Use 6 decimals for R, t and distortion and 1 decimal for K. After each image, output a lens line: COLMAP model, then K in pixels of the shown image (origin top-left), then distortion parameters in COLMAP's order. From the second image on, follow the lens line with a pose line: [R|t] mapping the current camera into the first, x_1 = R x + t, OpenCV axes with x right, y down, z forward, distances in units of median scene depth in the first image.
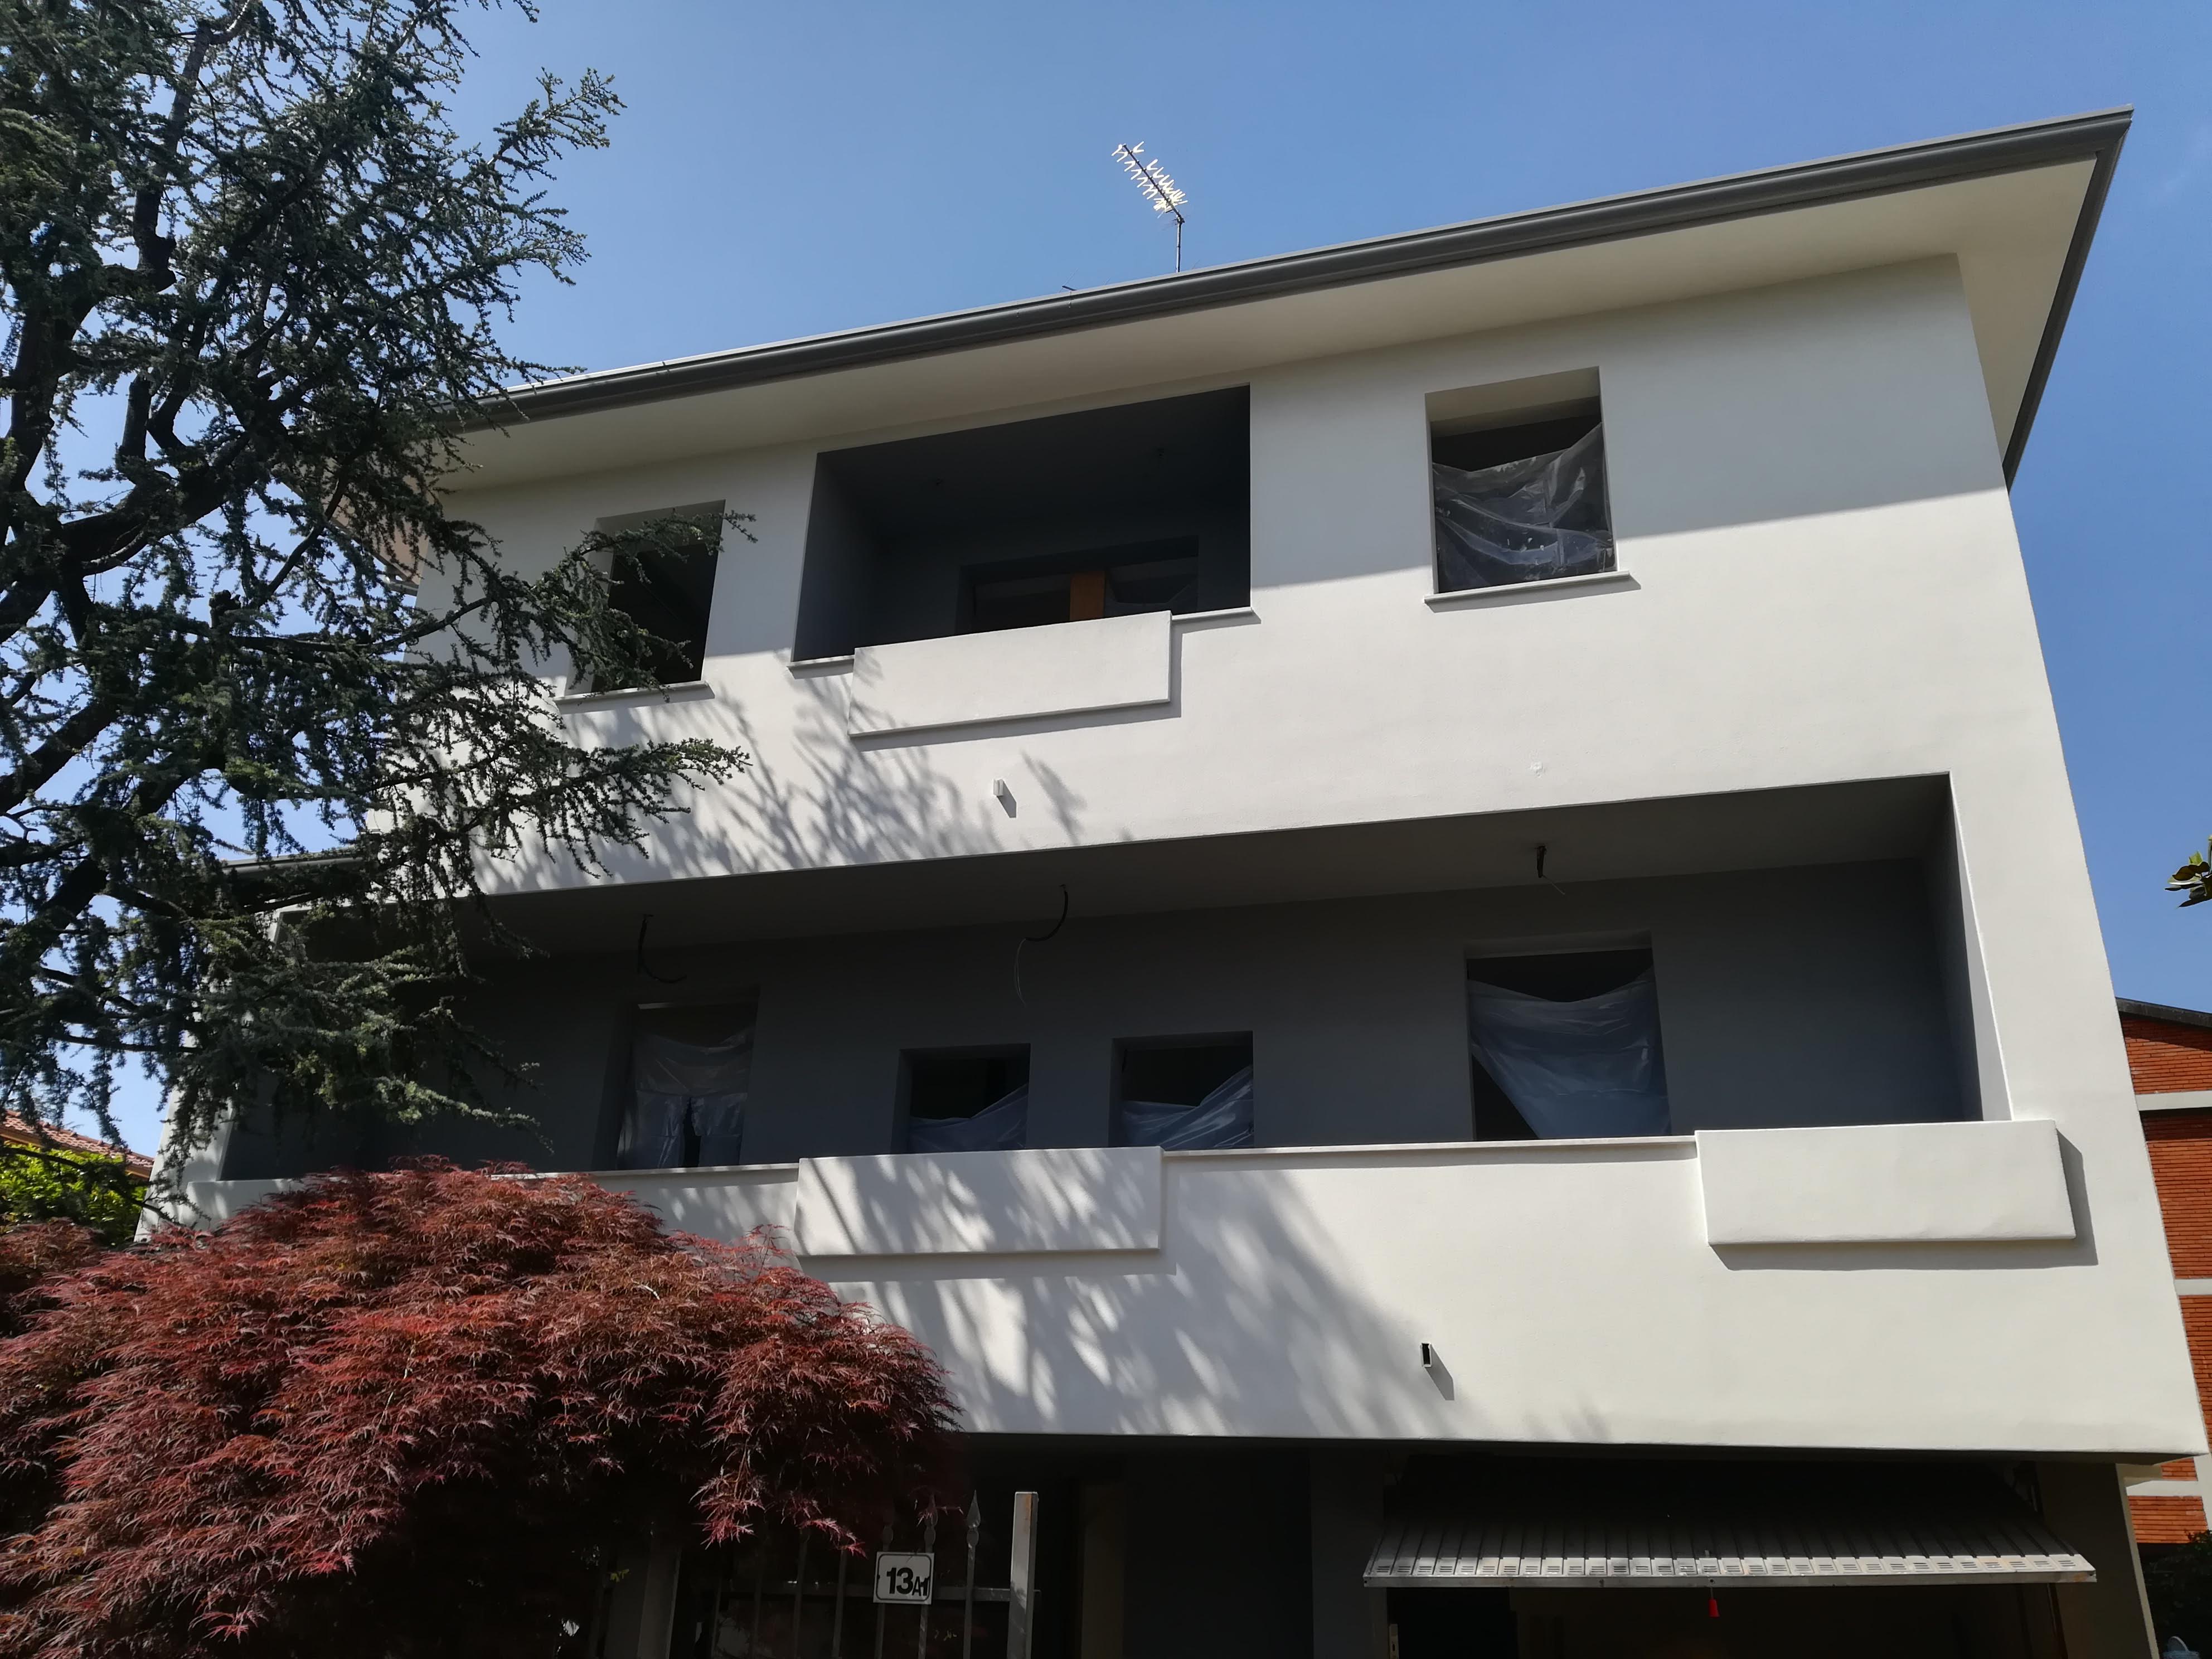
lens RADIAL K [[1738.7, 0, 1117.1], [0, 1738.7, 829.8], [0, 0, 1]] dist [0.050715, -0.037443]
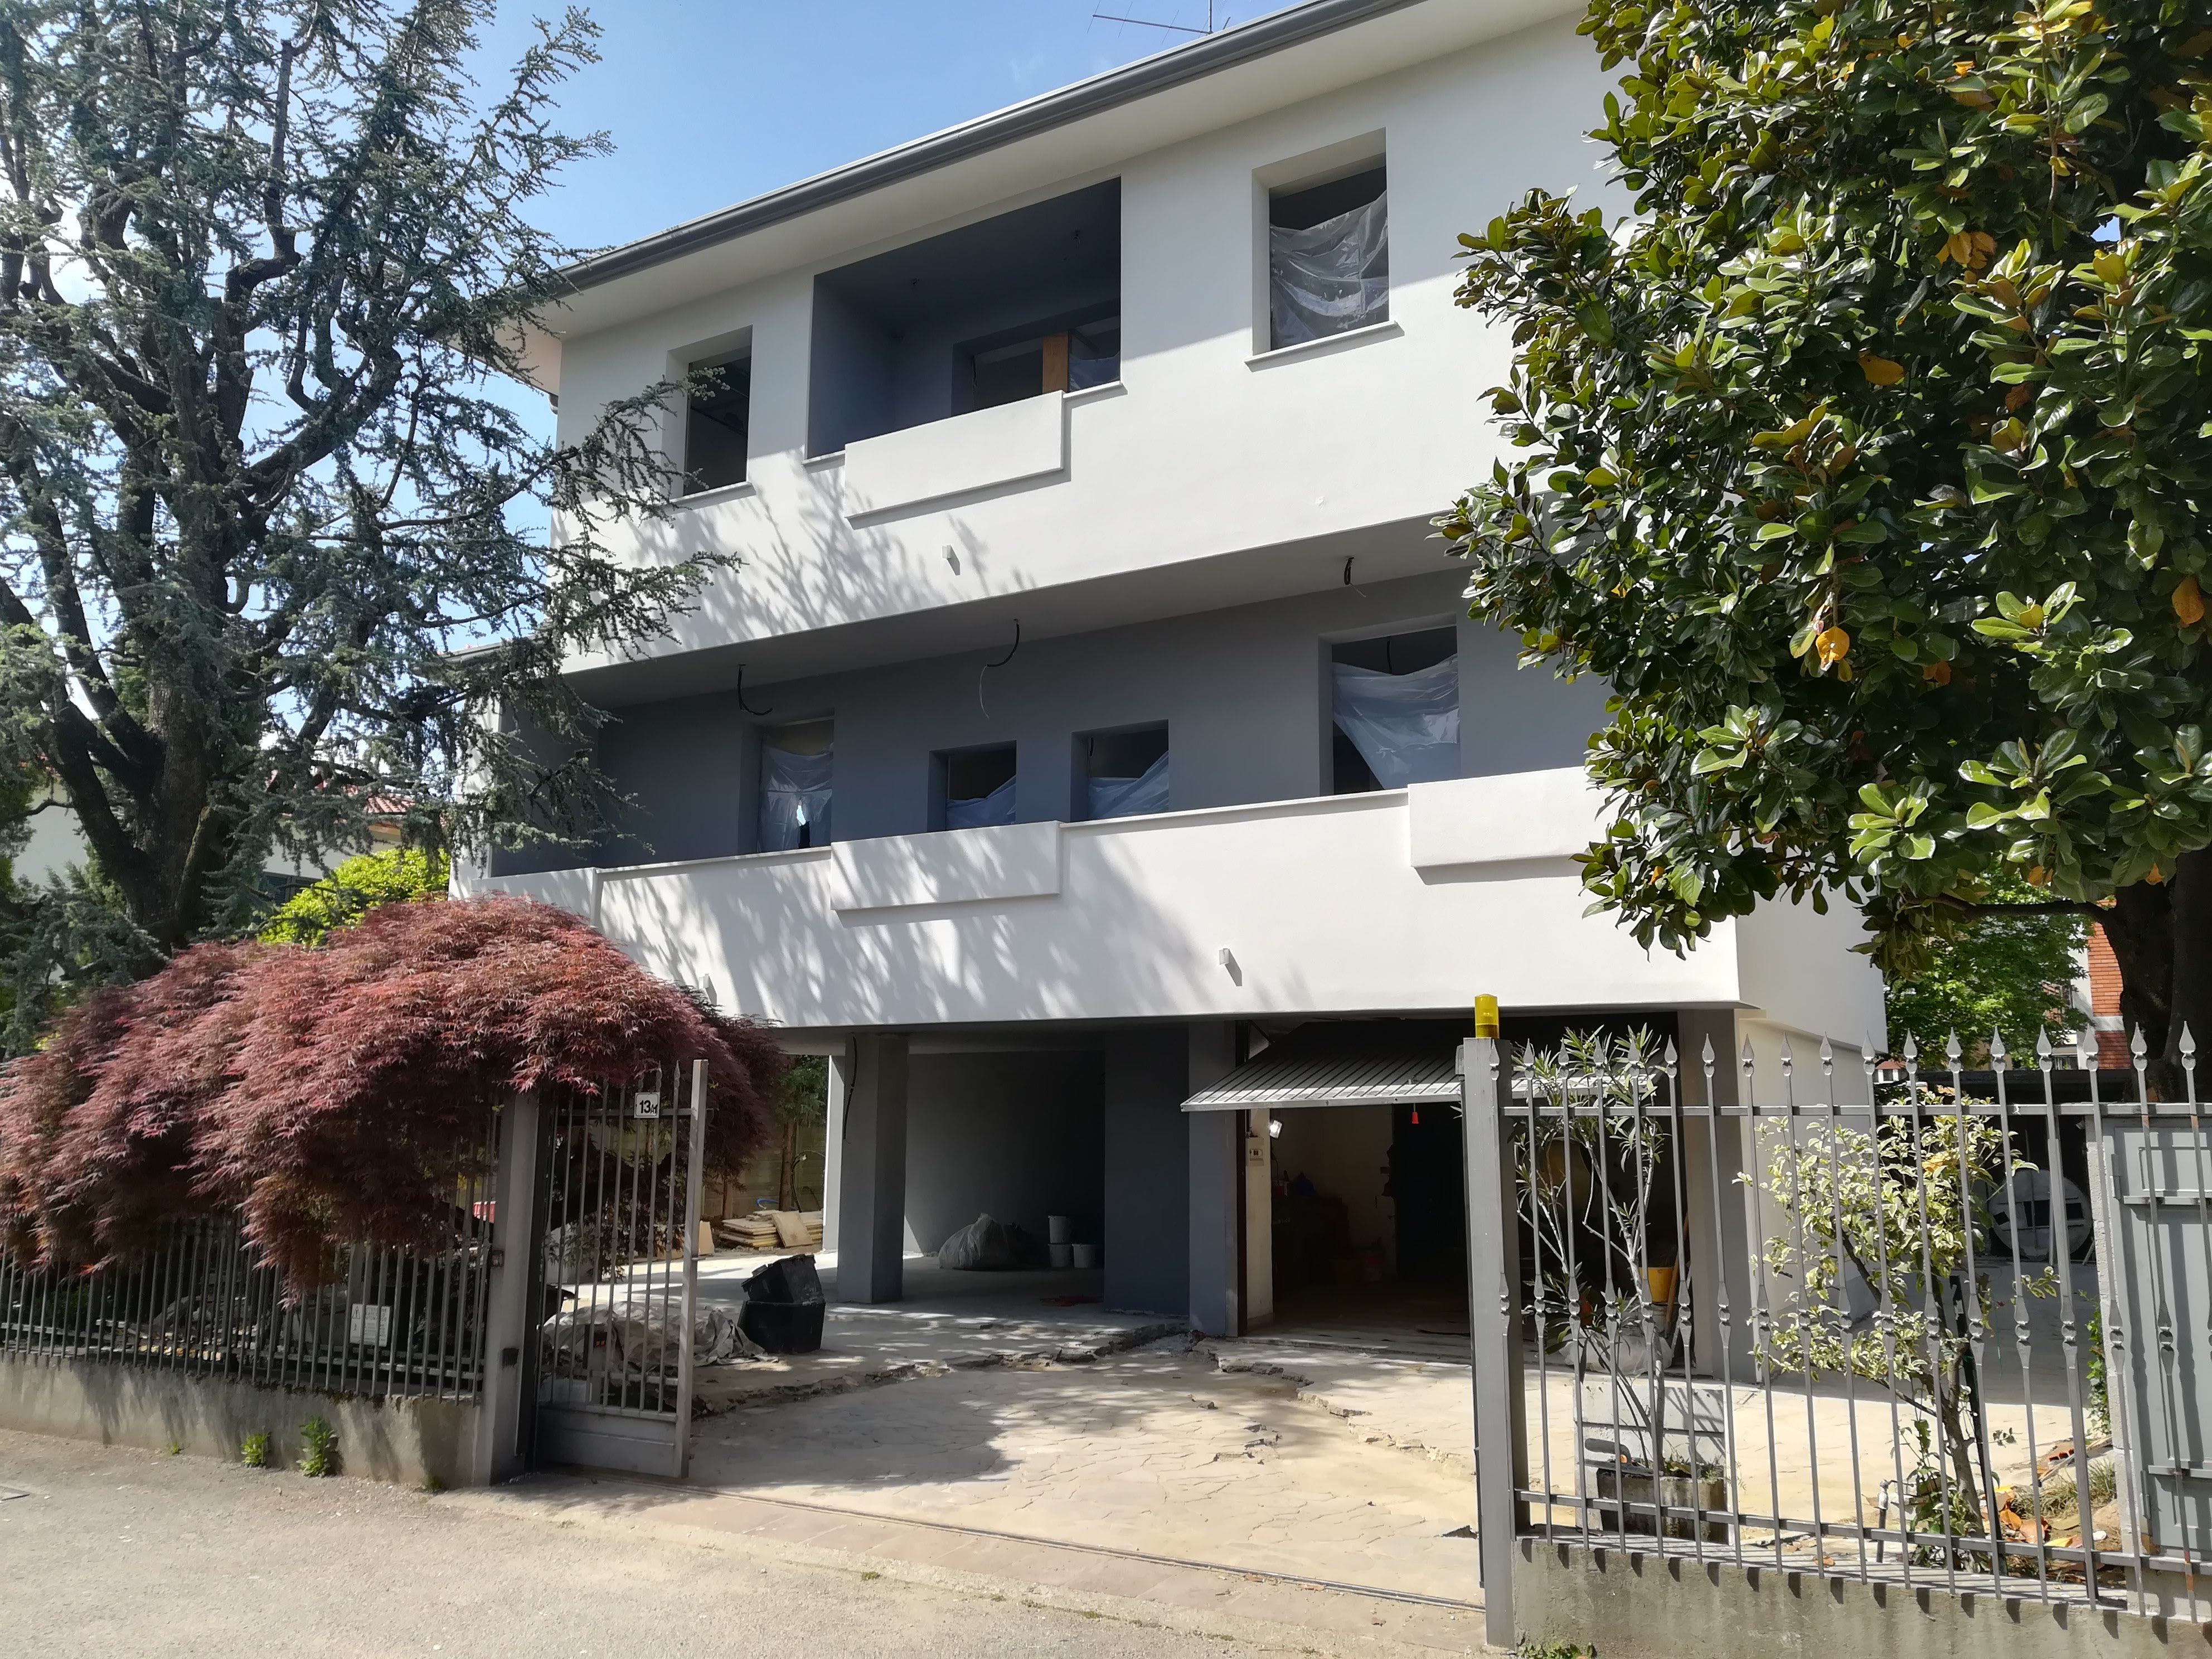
lens RADIAL K [[1738.7, 0, 1098.8], [0, 1738.7, 824.3], [0, 0, 1]] dist [0.050715, -0.037443]
pose [[0.966628, -0.071690, -0.245948, 0.353710], [0.124209, 0.970808, 0.205194, -0.080792], [0.224058, -0.228896, 0.947314, -0.253581]]
